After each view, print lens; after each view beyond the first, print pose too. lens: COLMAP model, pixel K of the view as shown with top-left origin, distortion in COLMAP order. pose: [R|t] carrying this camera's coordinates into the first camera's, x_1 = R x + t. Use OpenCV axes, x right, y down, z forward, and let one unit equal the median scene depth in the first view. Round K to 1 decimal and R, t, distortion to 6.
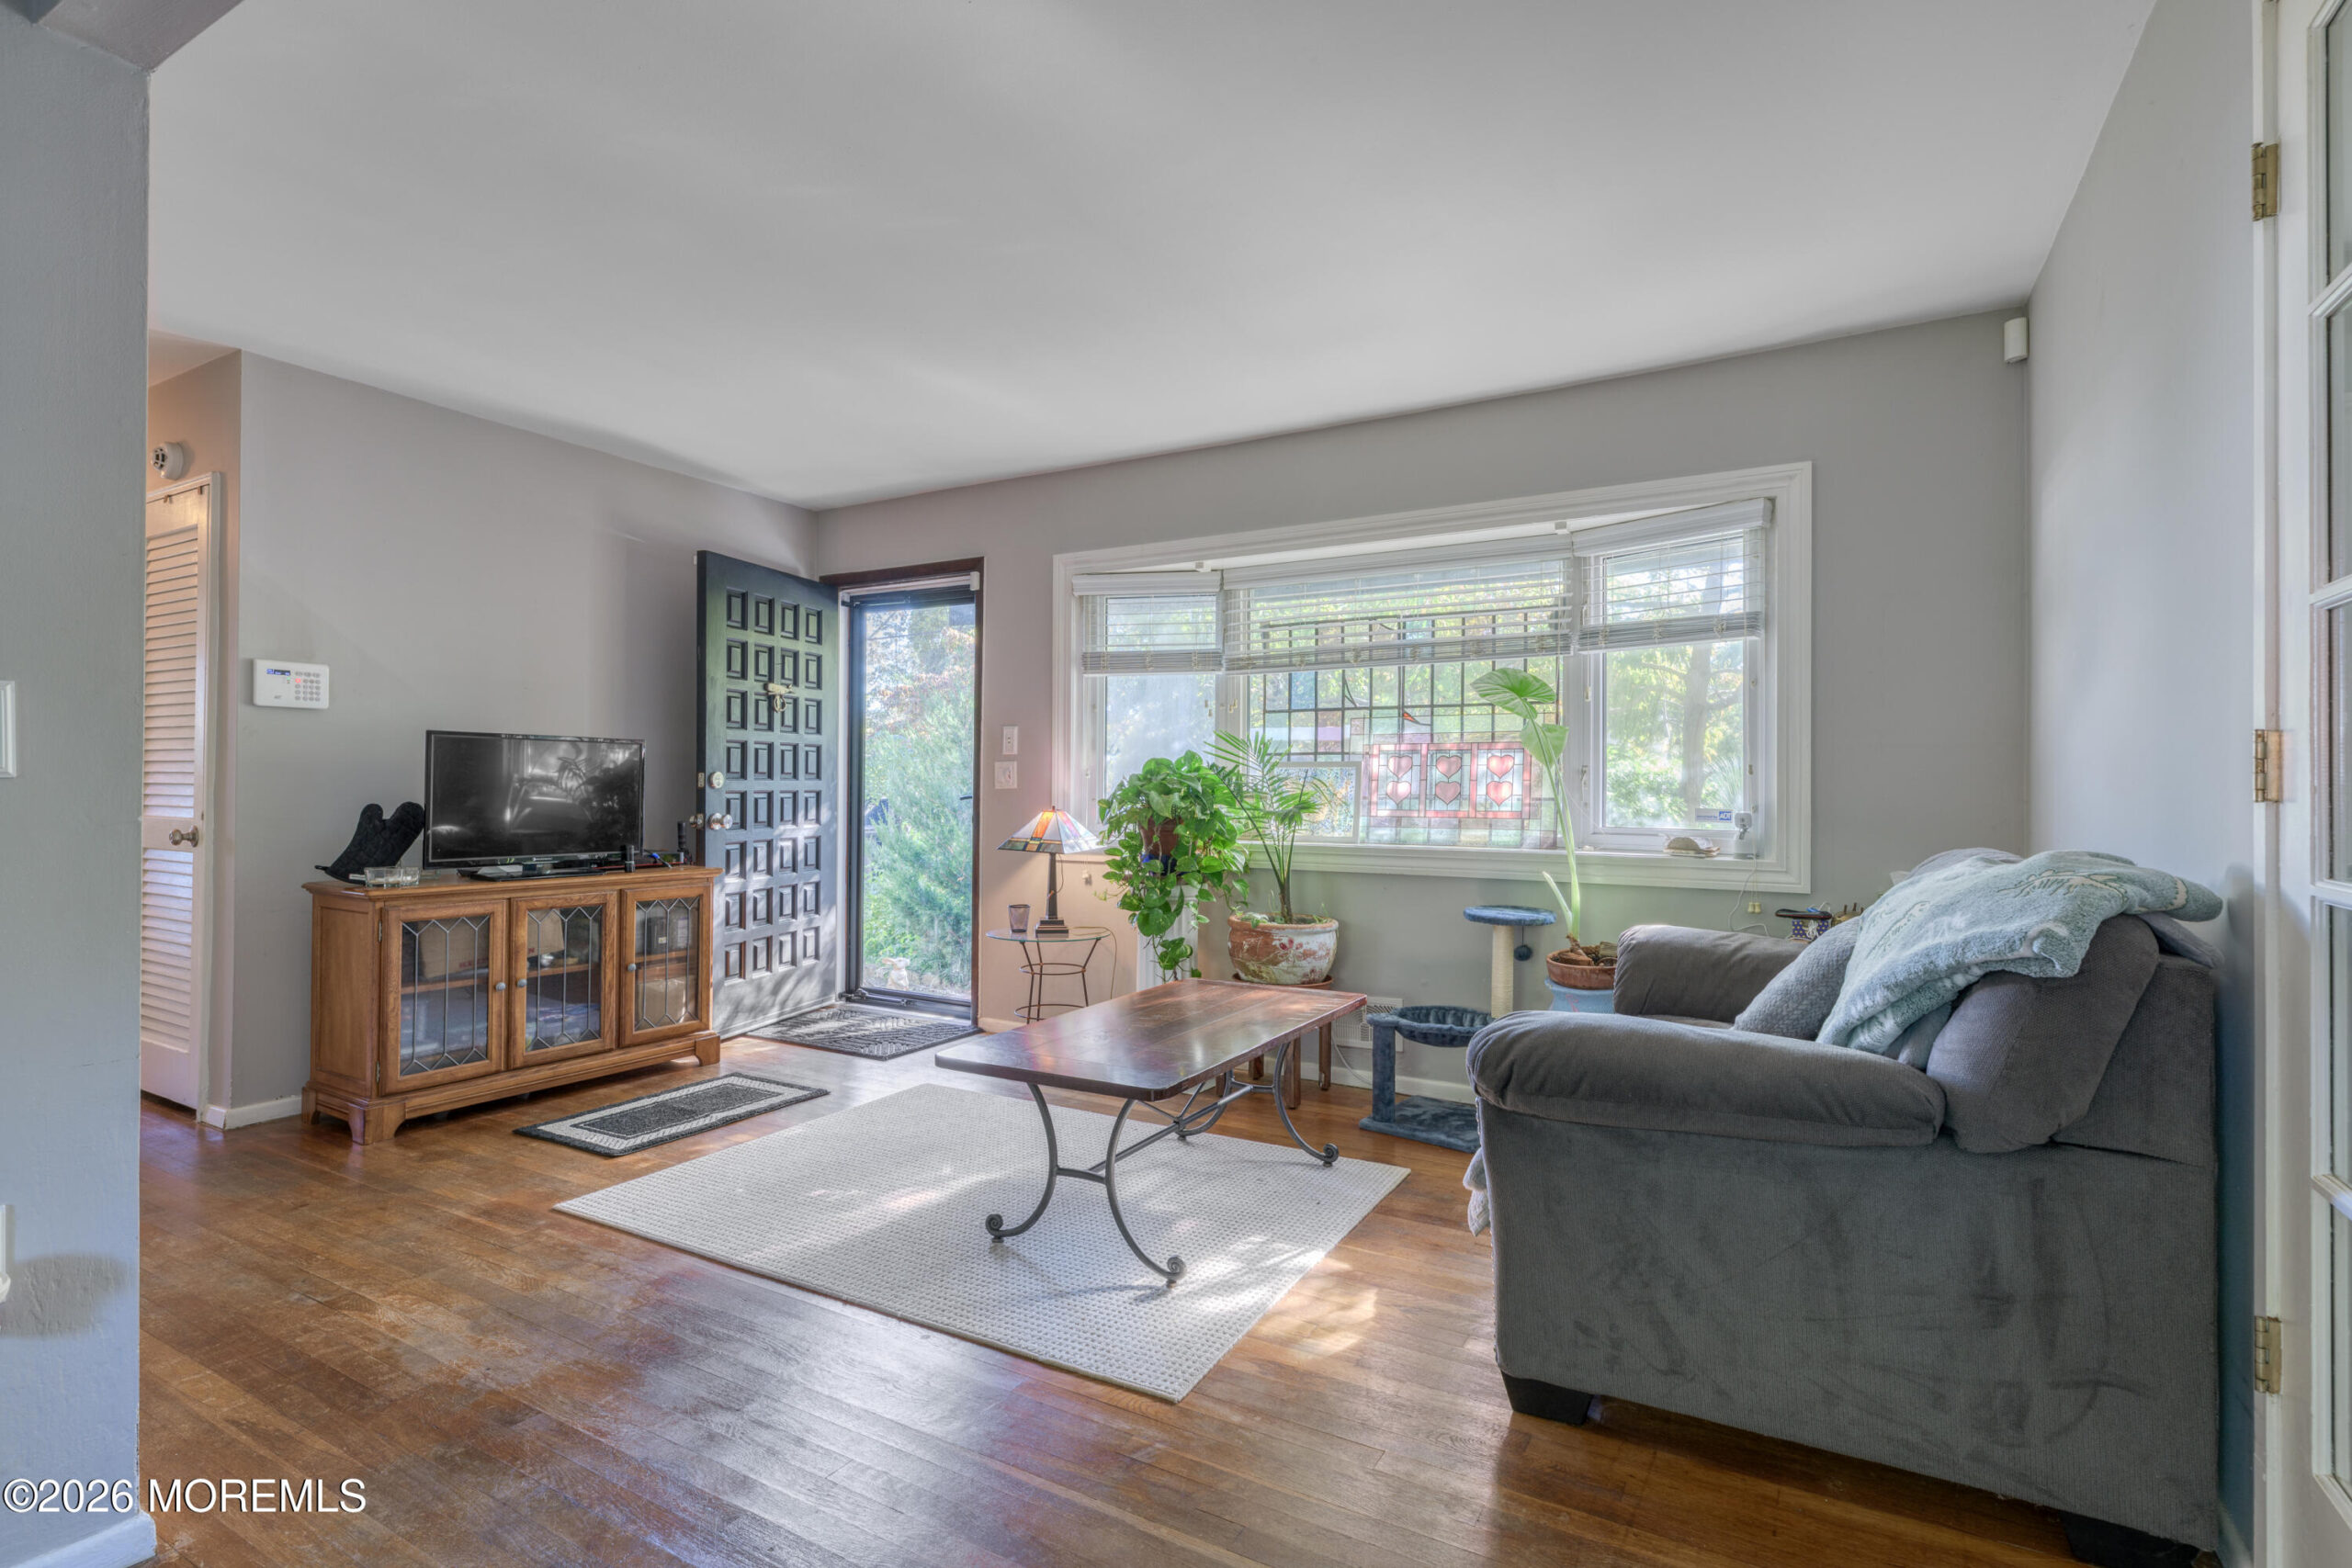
lens RADIAL K [[1118.3, 0, 1173.9], [0, 1118.3, 766.0], [0, 0, 1]] dist [0.035496, 0.000057]
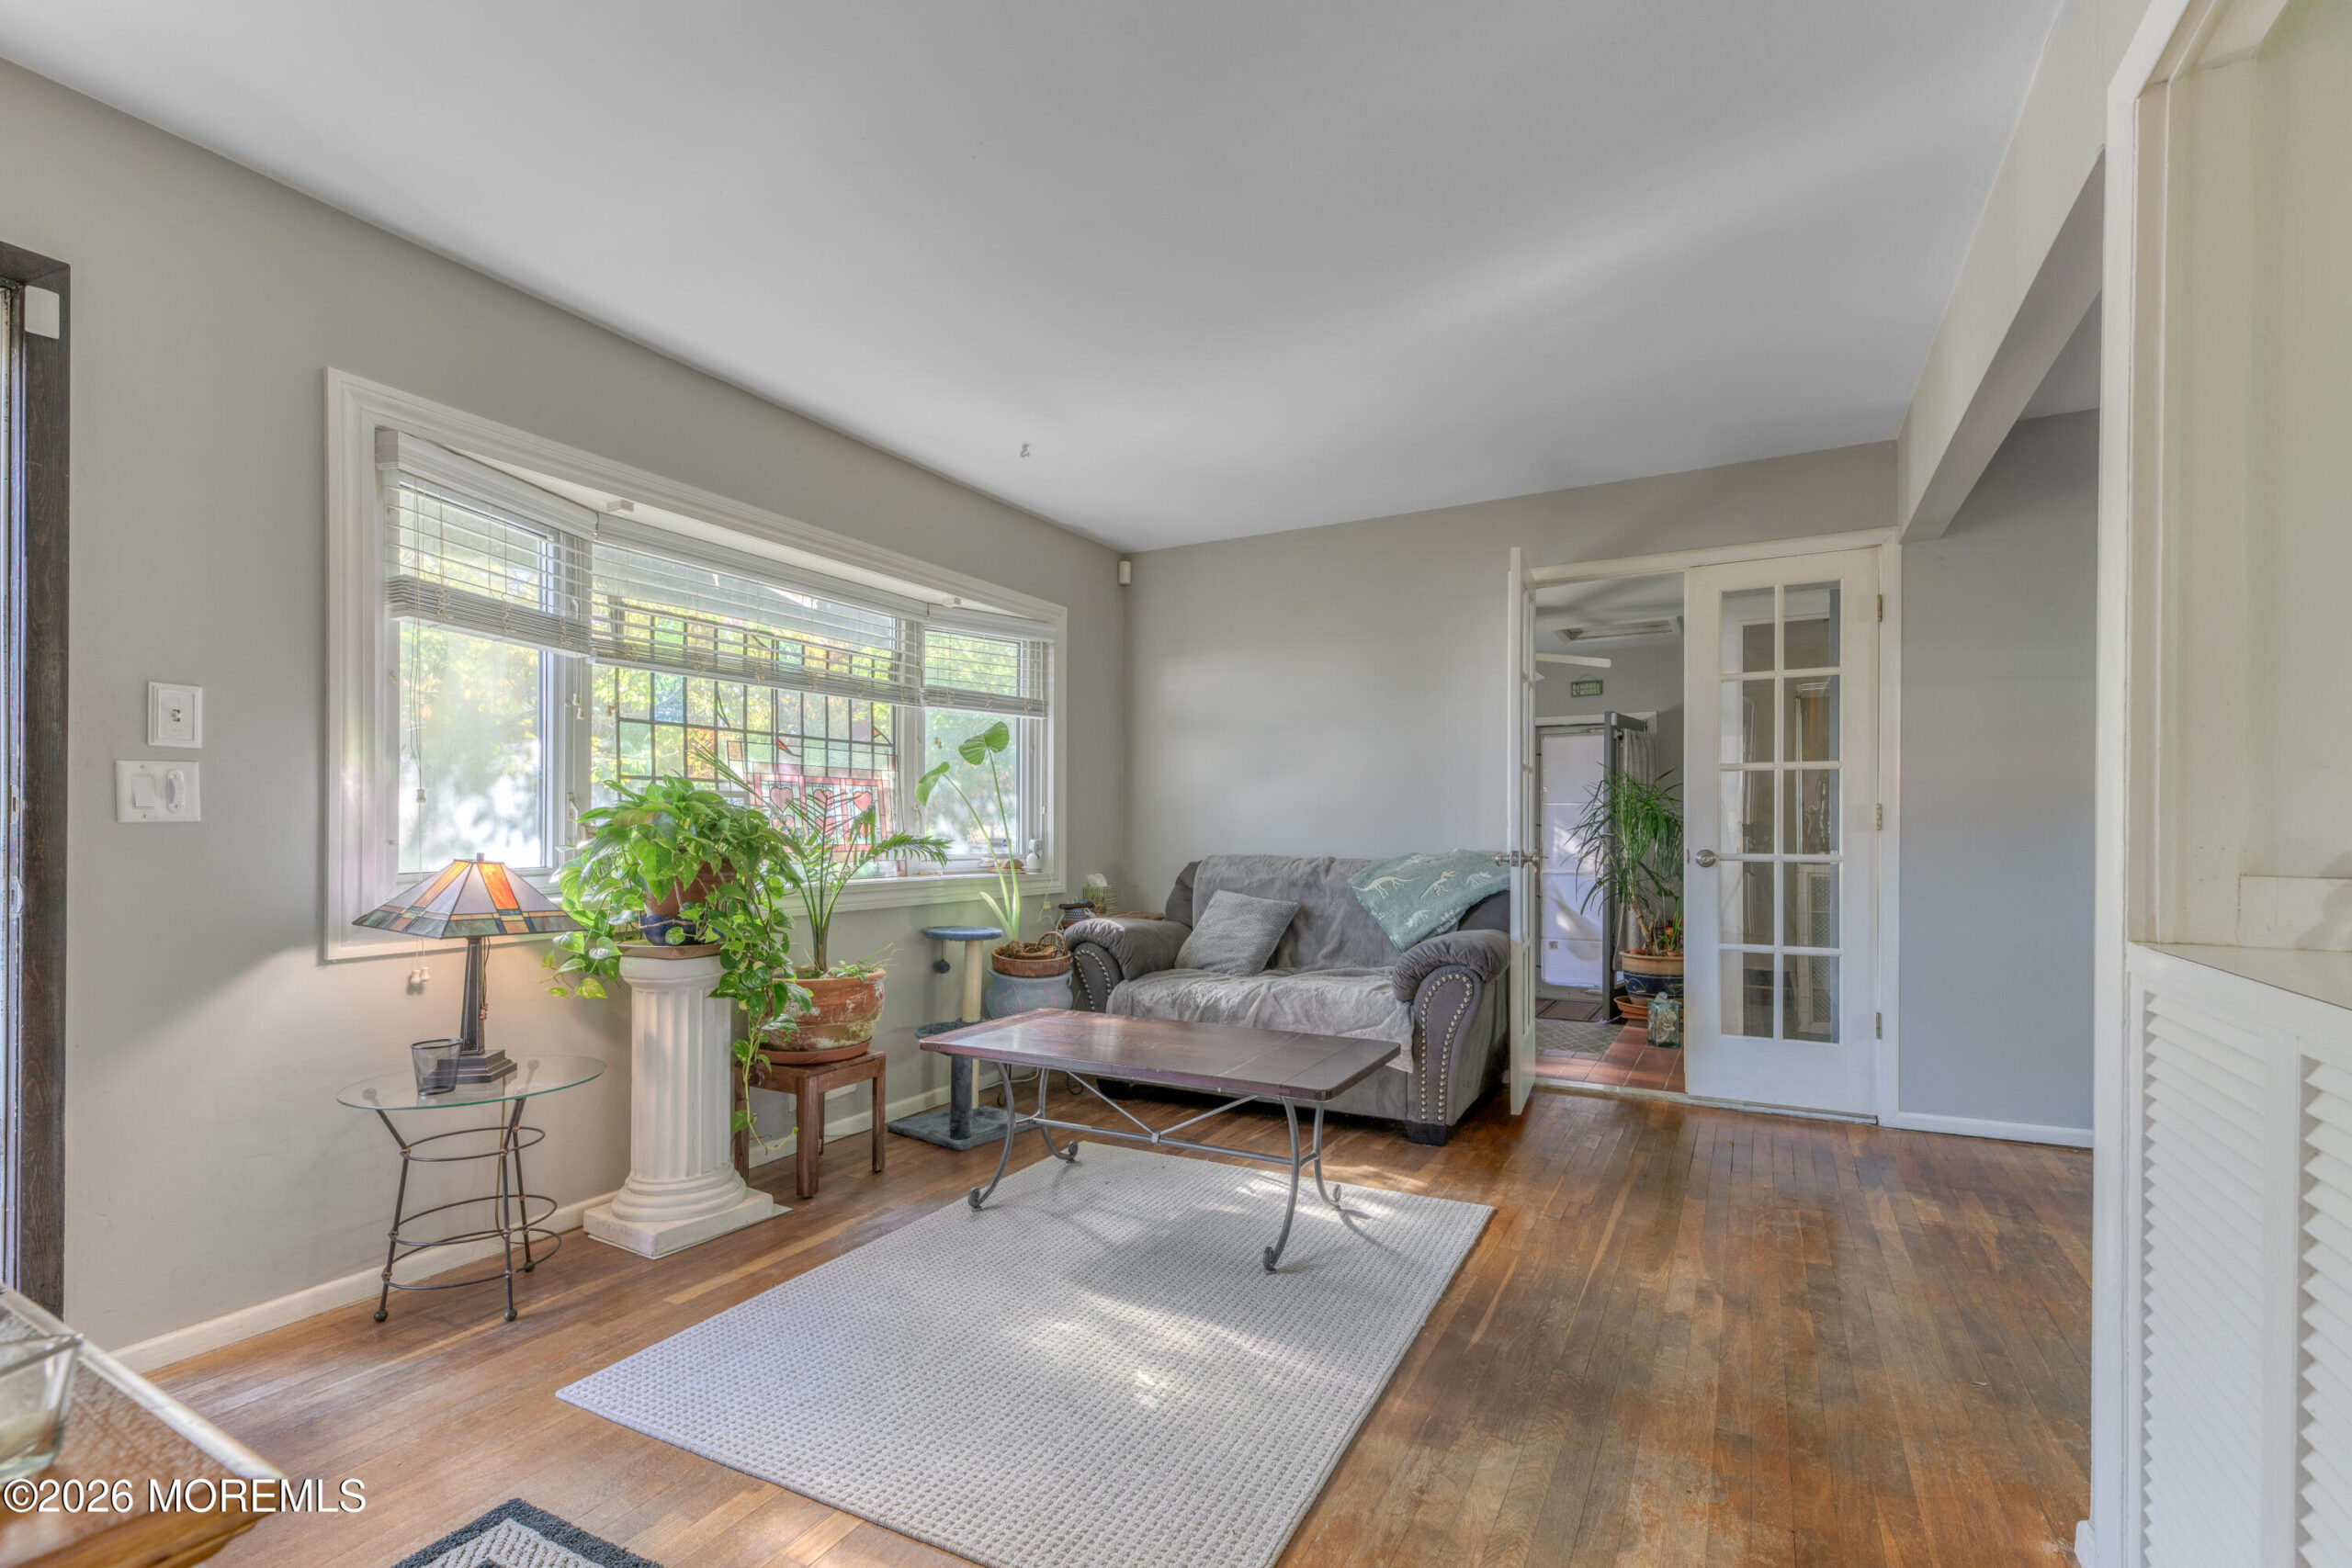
lens RADIAL K [[1069.7, 0, 1174.7], [0, 1069.7, 839.4], [0, 0, 1]] dist [0.000252, -0.000083]
pose [[-0.038622, -0.011444, 0.999188, -0.687657], [-0.011849, 0.999869, 0.010994, 0.020145], [-0.999184, -0.011415, -0.038752, 0.710602]]
